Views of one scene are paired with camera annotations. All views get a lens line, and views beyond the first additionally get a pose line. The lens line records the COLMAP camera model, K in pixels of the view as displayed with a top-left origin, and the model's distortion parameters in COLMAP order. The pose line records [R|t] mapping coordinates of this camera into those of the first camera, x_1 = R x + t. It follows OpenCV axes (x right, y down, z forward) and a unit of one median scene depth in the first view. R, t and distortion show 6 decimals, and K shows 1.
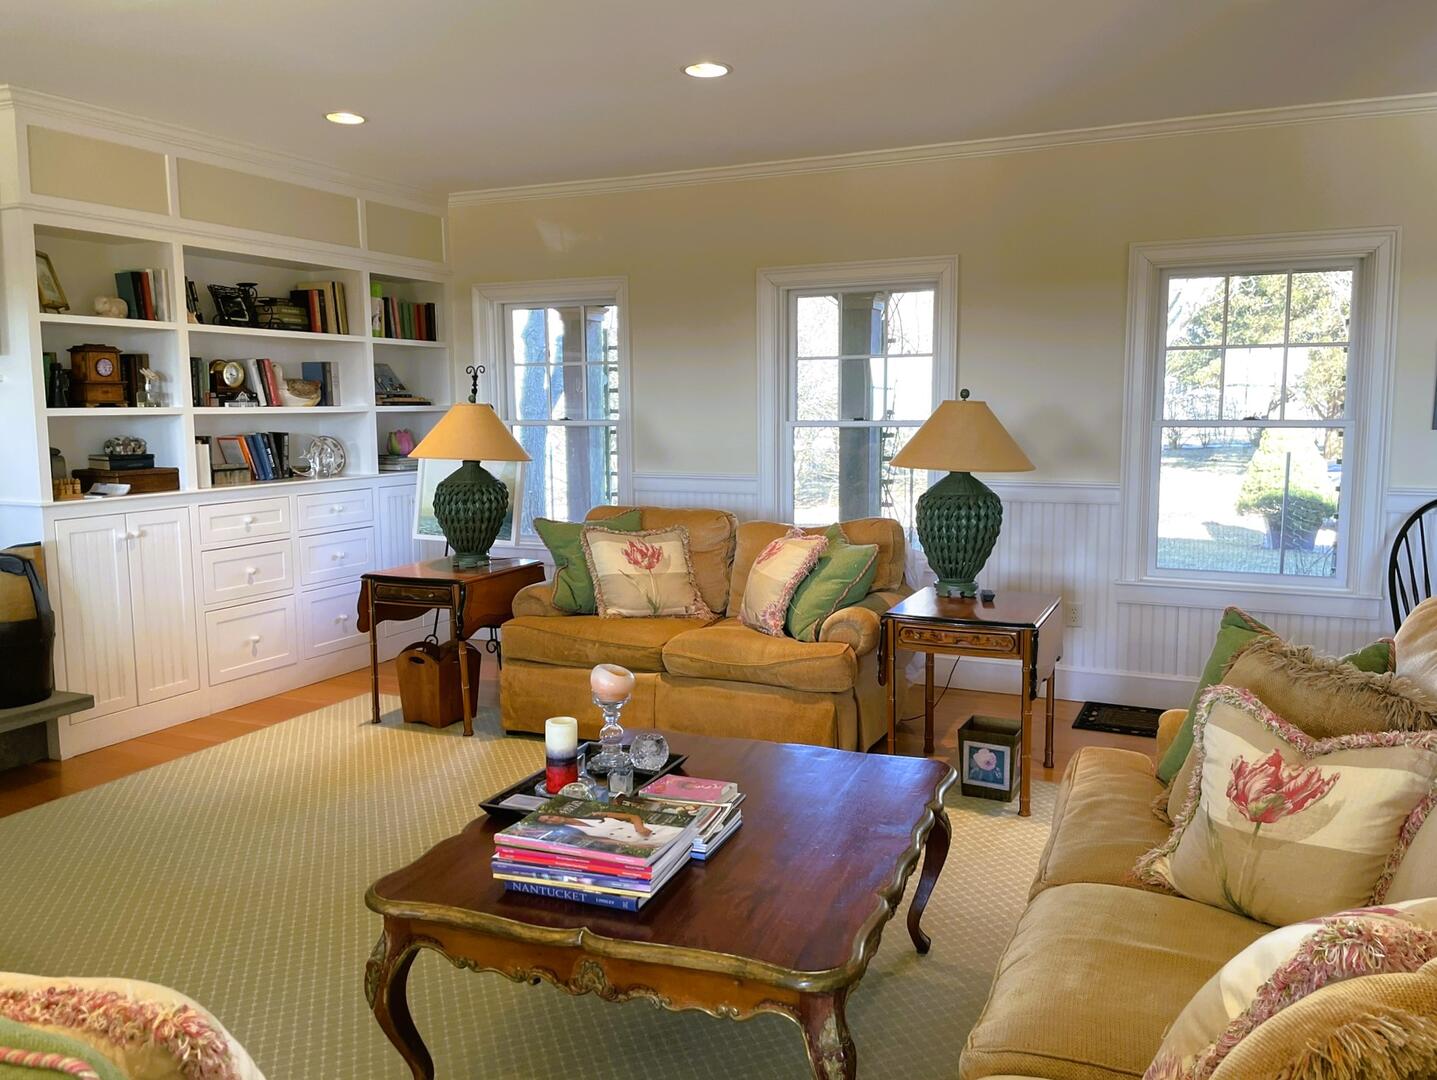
lens RADIAL K [[1124.3, 0, 718.5], [0, 1124.3, 540.0], [0, 0, 1]] dist [-0.003722, -0.002025]
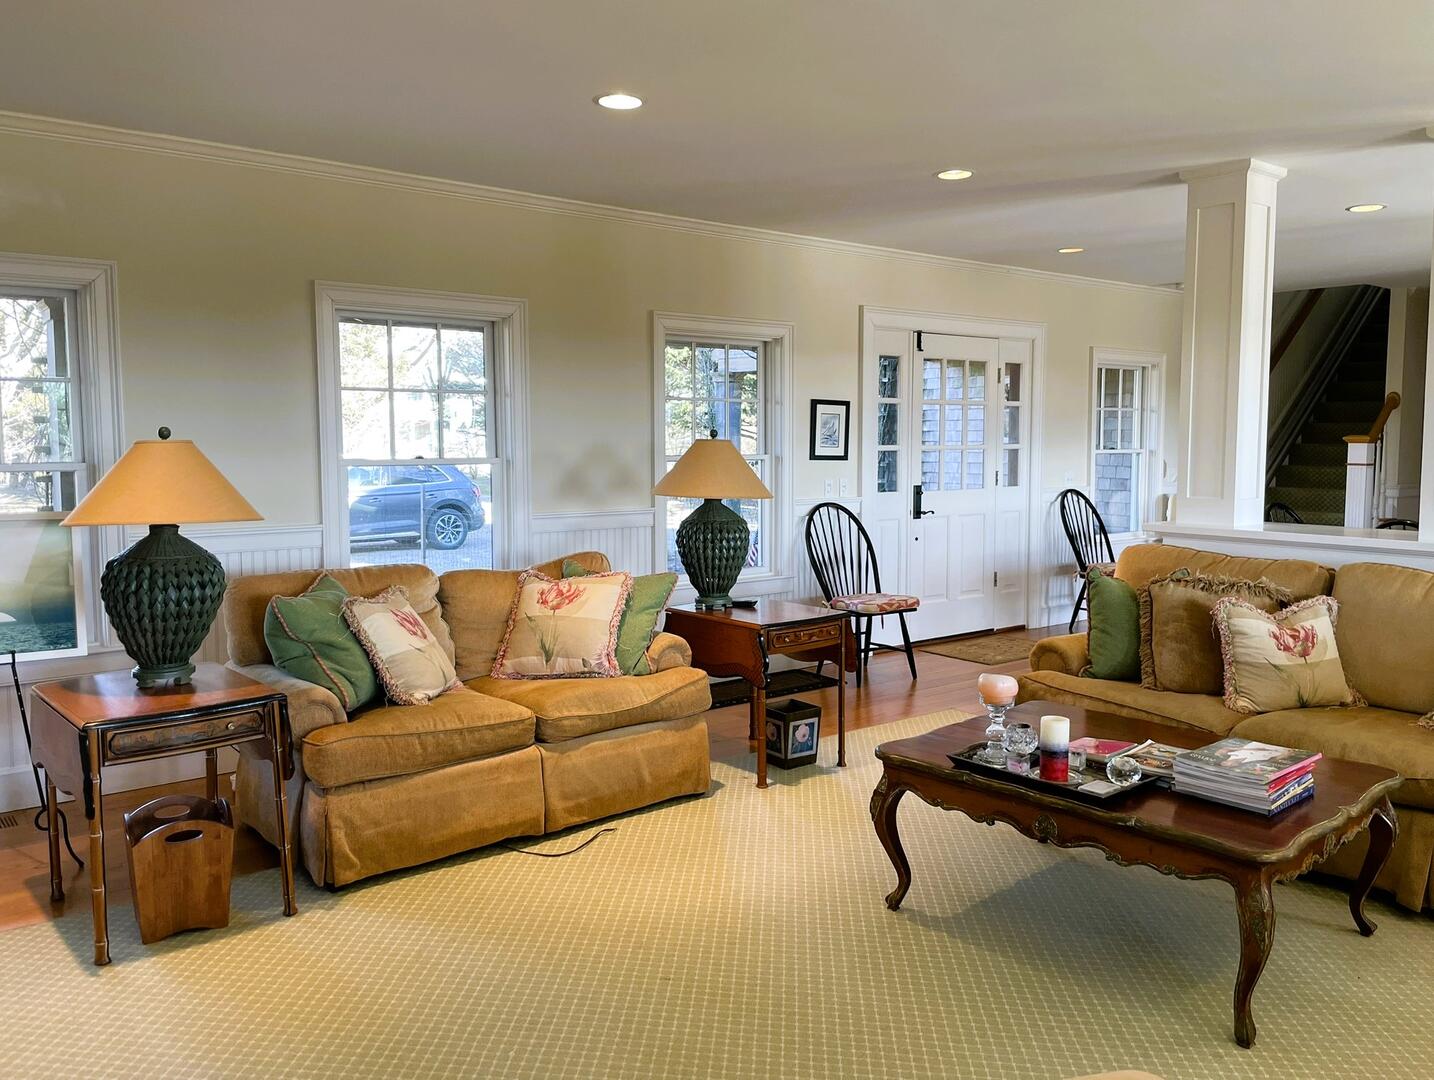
lens RADIAL K [[1121.9, 0, 717.0], [0, 1121.9, 540.0], [0, 0, 1]] dist [-0.003722, -0.002025]
pose [[0.424816, -0.079171, 0.901811, -0.780672], [0.102429, 0.993975, 0.039011, -0.062752], [-0.899466, 0.075799, 0.430366, 0.475167]]
